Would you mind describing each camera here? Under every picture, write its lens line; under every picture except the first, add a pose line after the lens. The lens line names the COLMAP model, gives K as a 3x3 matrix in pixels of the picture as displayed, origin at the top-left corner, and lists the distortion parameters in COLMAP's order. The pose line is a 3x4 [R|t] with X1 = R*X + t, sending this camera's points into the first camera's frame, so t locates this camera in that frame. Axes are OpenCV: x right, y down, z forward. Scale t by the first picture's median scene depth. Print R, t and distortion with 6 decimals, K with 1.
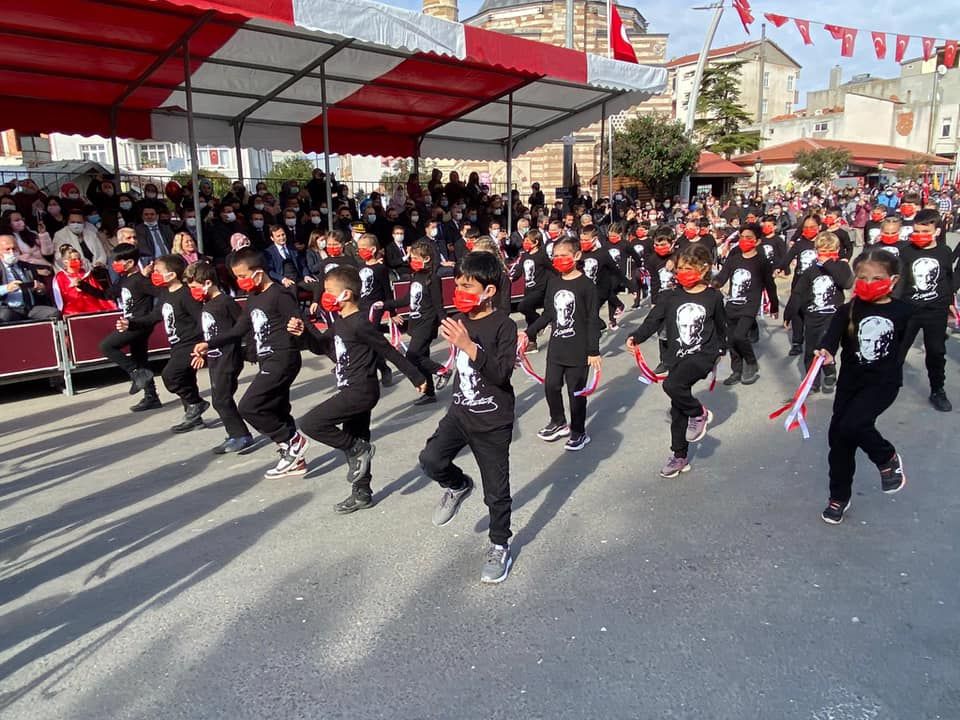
lens RADIAL K [[675.6, 0, 480.0], [0, 675.6, 360.0], [0, 0, 1]] dist [0.066341, -0.068748]
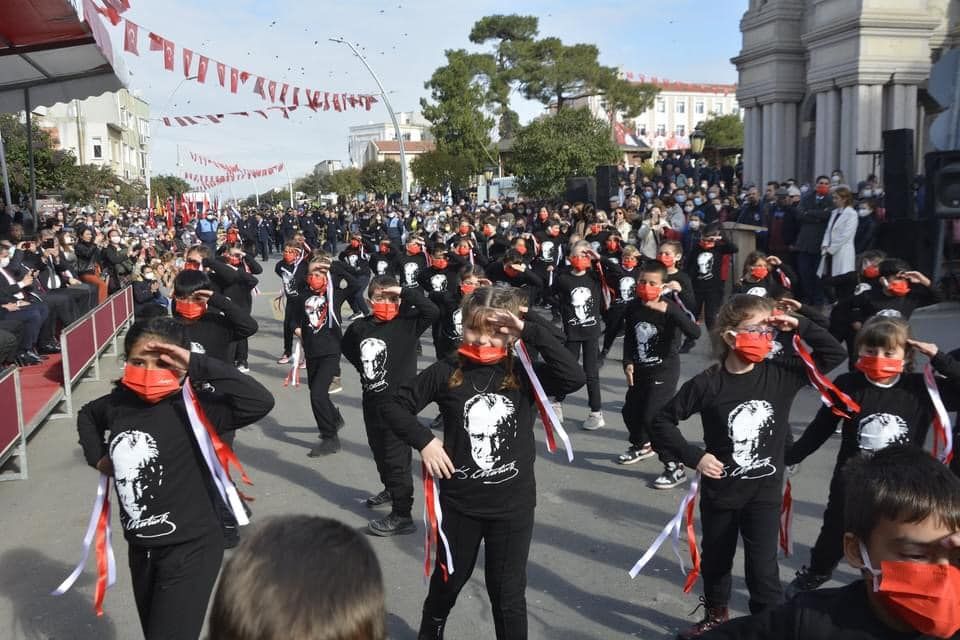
lens RADIAL K [[907.8, 0, 483.9], [0, 907.8, 334.1], [0, 0, 1]] dist [-0.117477, 0.239973]
pose [[0.472938, -0.099710, 0.875436, -0.408865], [0.196938, 0.980402, 0.005273, -0.022266], [-0.858804, 0.169913, 0.483306, 0.137296]]
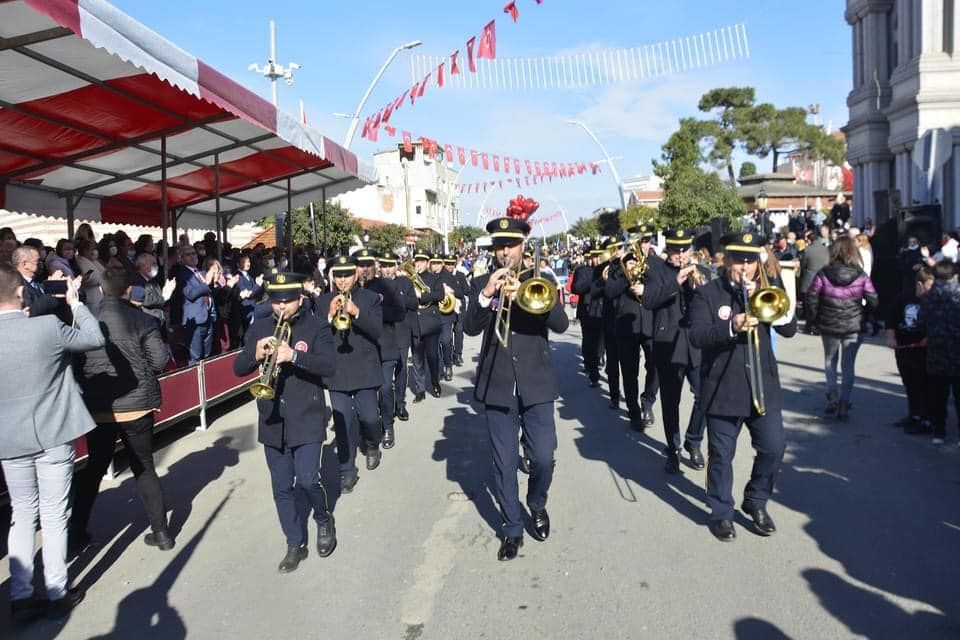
lens RADIAL K [[761.6, 0, 488.6], [0, 761.6, 325.3], [0, 0, 1]] dist [-0.150972, 0.109617]
pose [[0.740128, -0.065740, 0.669245, -0.460220], [0.168538, 0.981581, -0.089968, 0.031390], [-0.651003, 0.179381, 0.737575, -0.123874]]
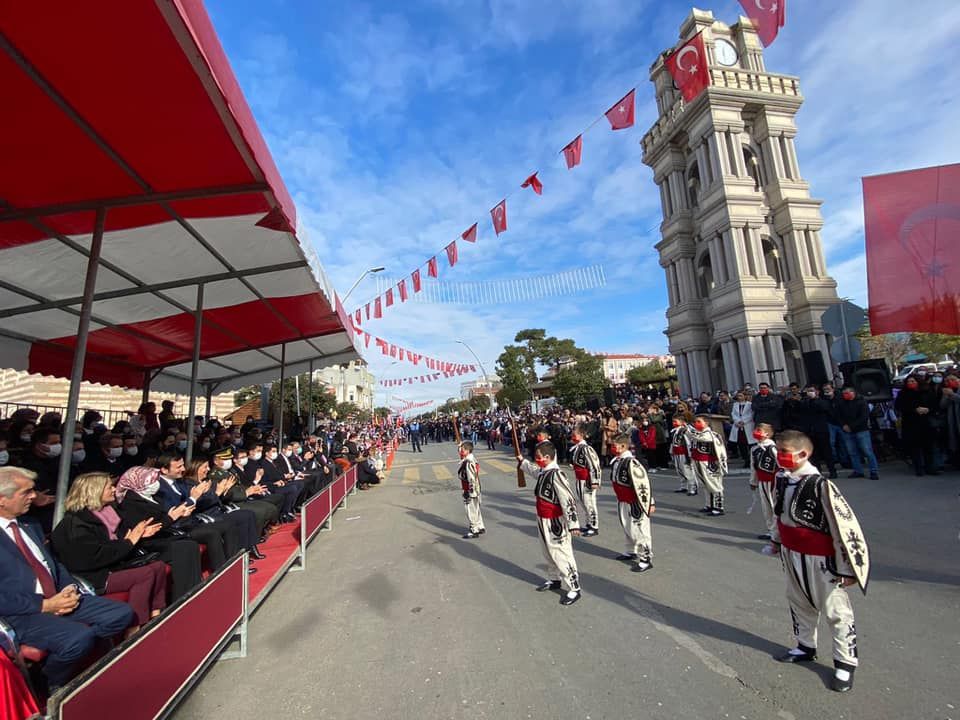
lens RADIAL K [[399.2, 0, 473.2], [0, 399.2, 357.2], [0, 0, 1]] dist [0.019307, -0.014740]
pose [[0.569957, 0.122851, 0.812439, -0.275252], [0.222174, 0.928887, -0.296323, -0.053143], [-0.791068, 0.349394, 0.502131, 0.274203]]
